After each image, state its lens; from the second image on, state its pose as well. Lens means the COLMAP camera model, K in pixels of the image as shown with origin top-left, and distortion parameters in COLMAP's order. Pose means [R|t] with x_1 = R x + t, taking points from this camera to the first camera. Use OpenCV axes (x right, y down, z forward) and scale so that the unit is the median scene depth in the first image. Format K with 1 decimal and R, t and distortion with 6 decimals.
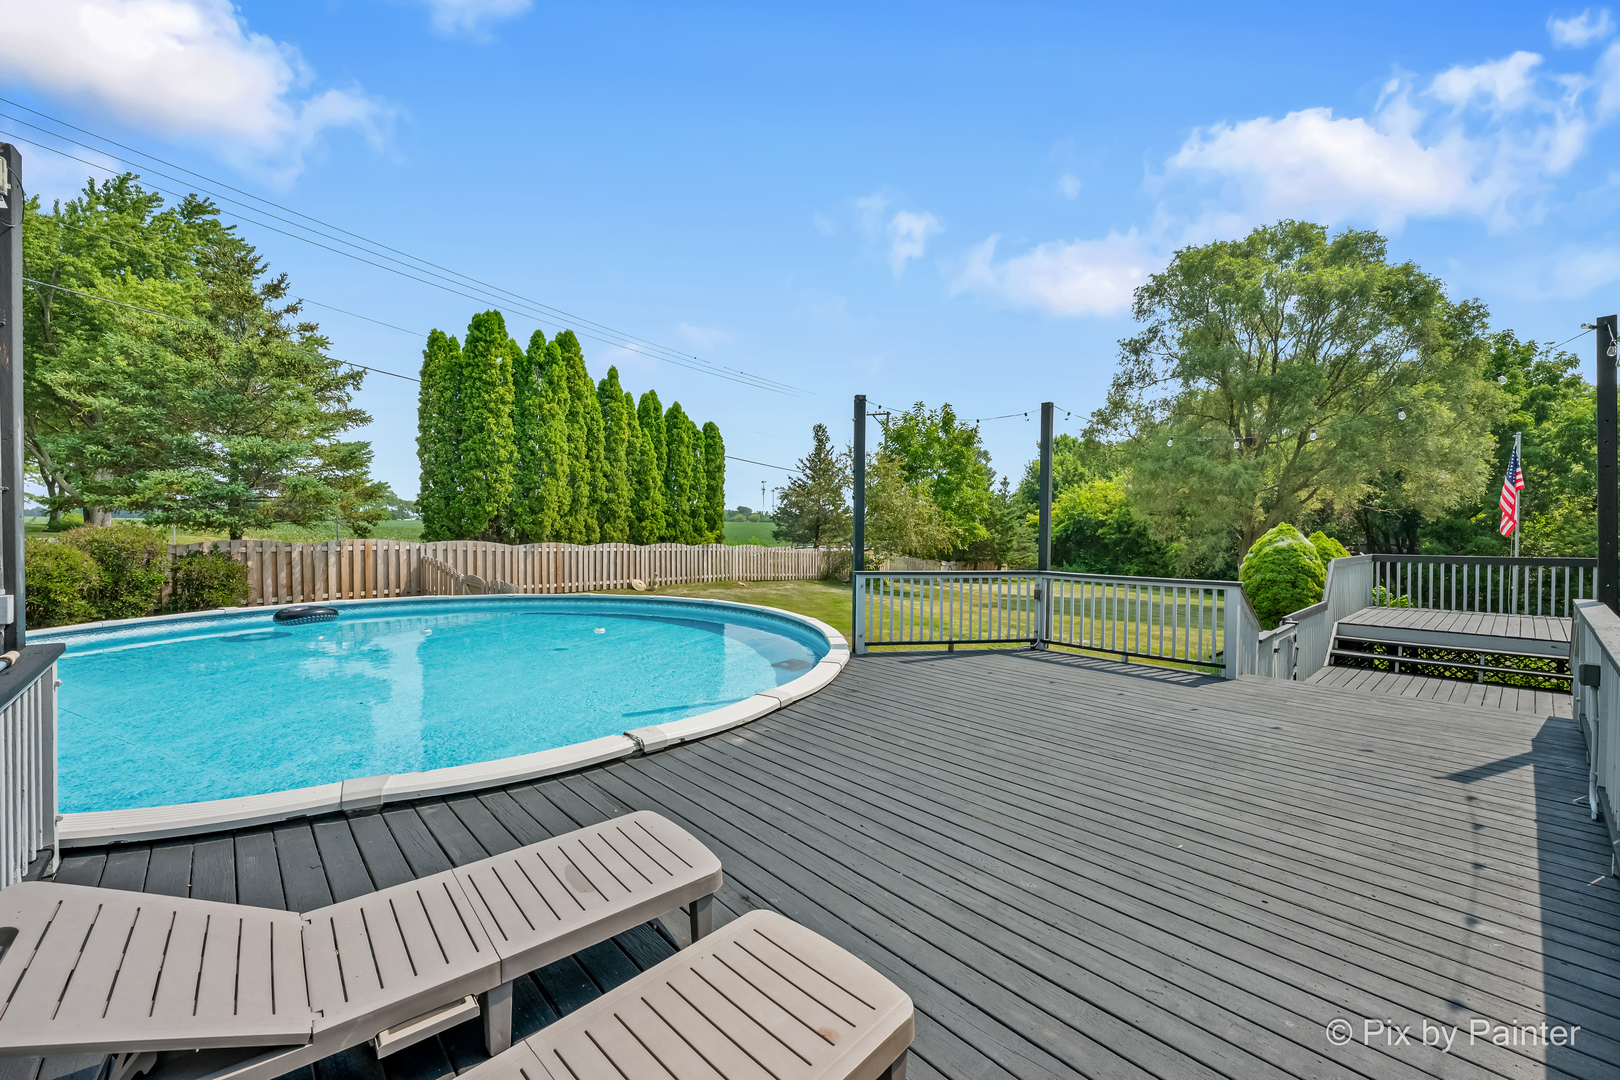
lens RADIAL K [[647.1, 0, 803.1], [0, 647.1, 543.7], [0, 0, 1]] dist [-0.002304, 0.000283]
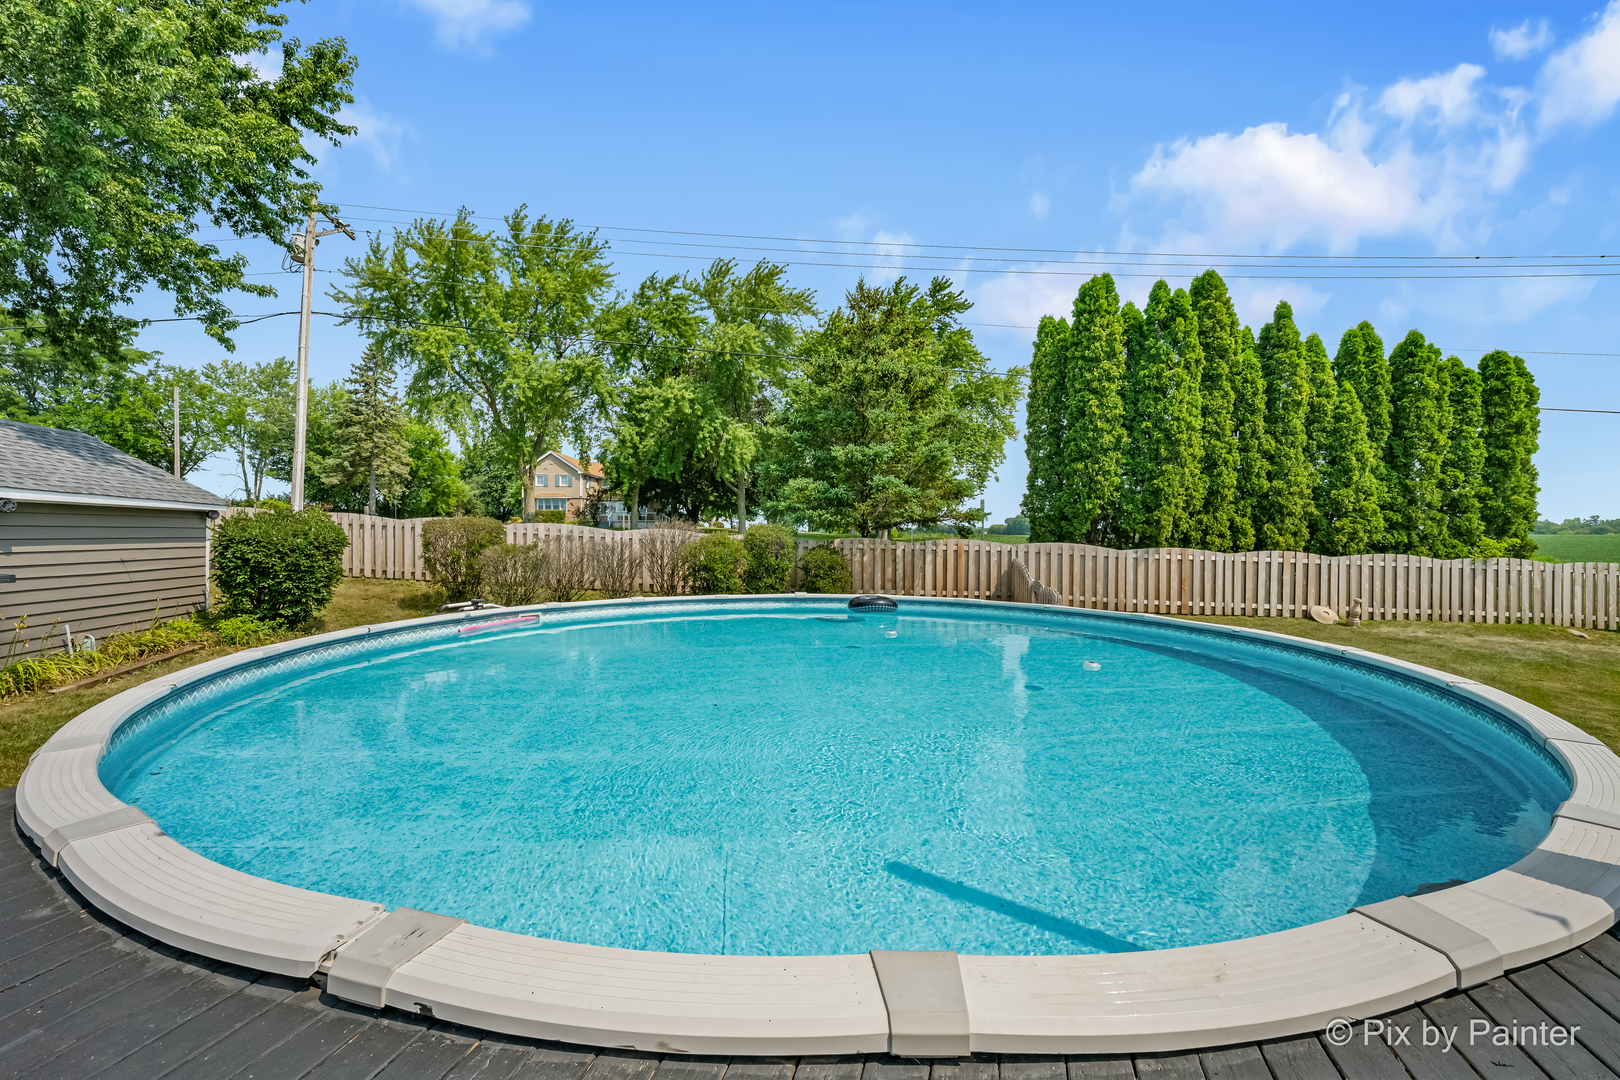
lens RADIAL K [[647.1, 0, 804.6], [0, 647.1, 540.8], [0, 0, 1]] dist [-0.002304, 0.000283]
pose [[0.515351, 0.003773, -0.856971, 0.045258], [-0.027069, 0.999563, -0.011877, 0.010592], [0.856551, 0.029318, 0.515228, 0.212216]]
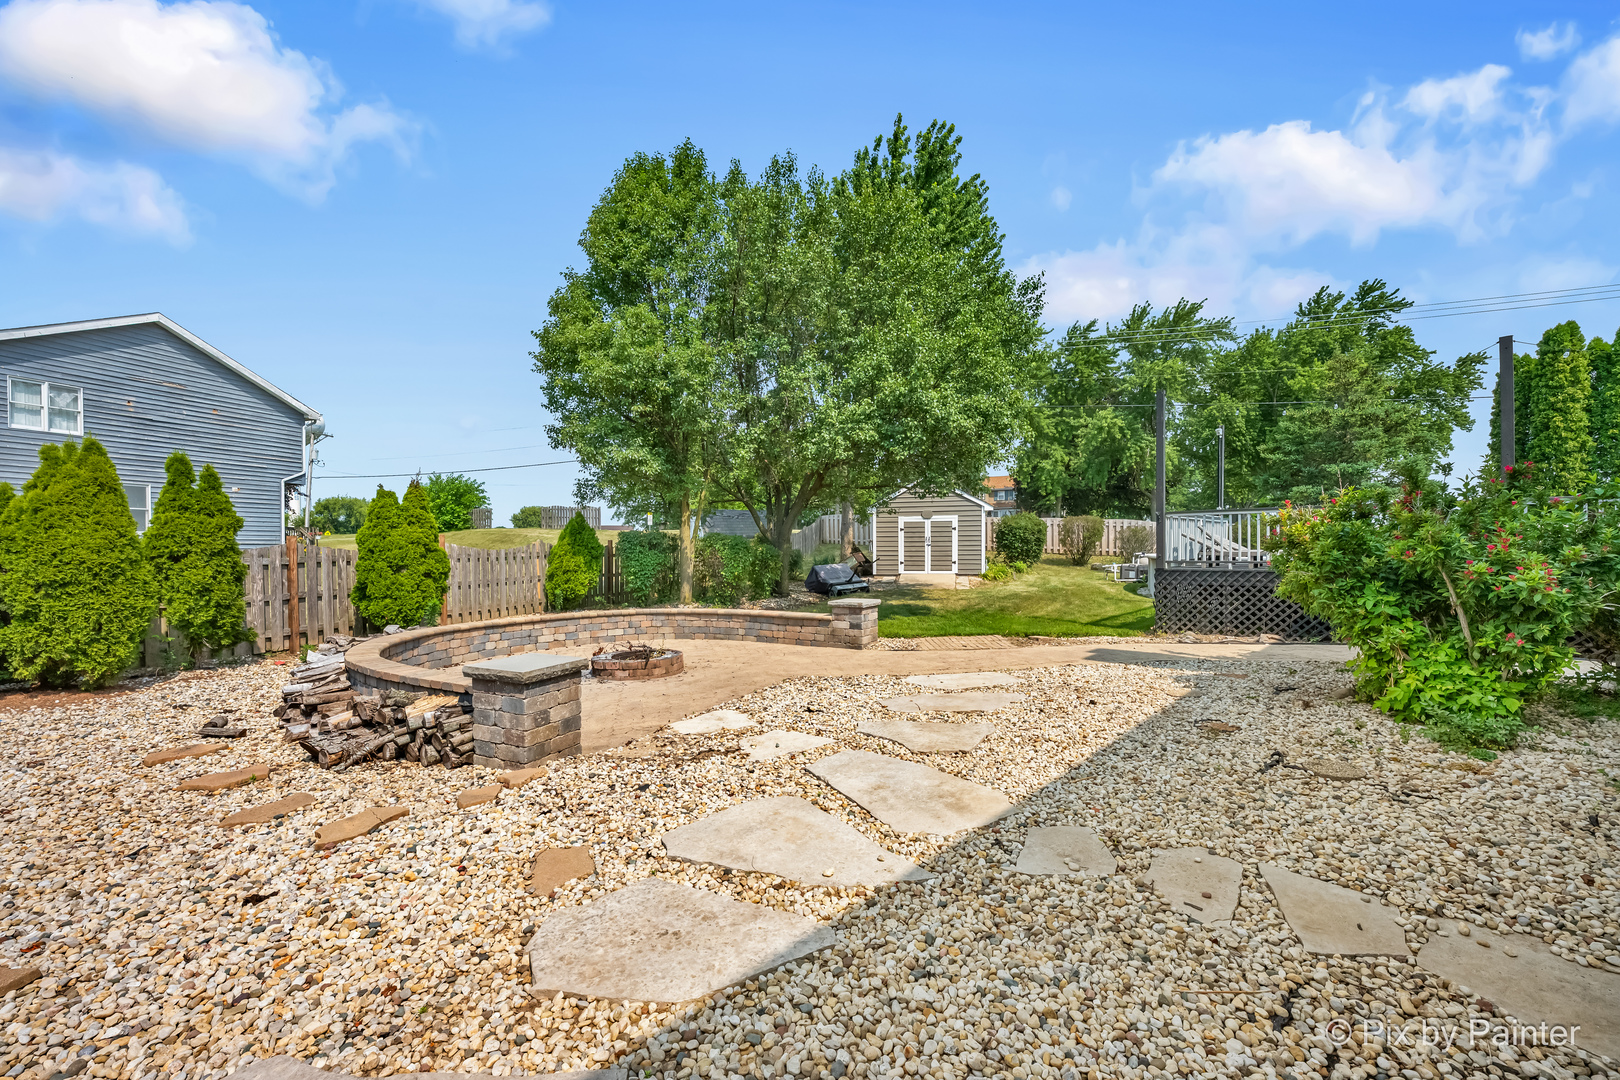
lens RADIAL K [[647.1, 0, 809.5], [0, 647.1, 556.2], [0, 0, 1]] dist [-0.002304, 0.000283]
pose [[0.066776, 0.007364, -0.997741, 0.521043], [-0.020710, 0.999768, 0.005993, 0.069663], [0.997553, 0.020263, 0.066913, -0.370184]]
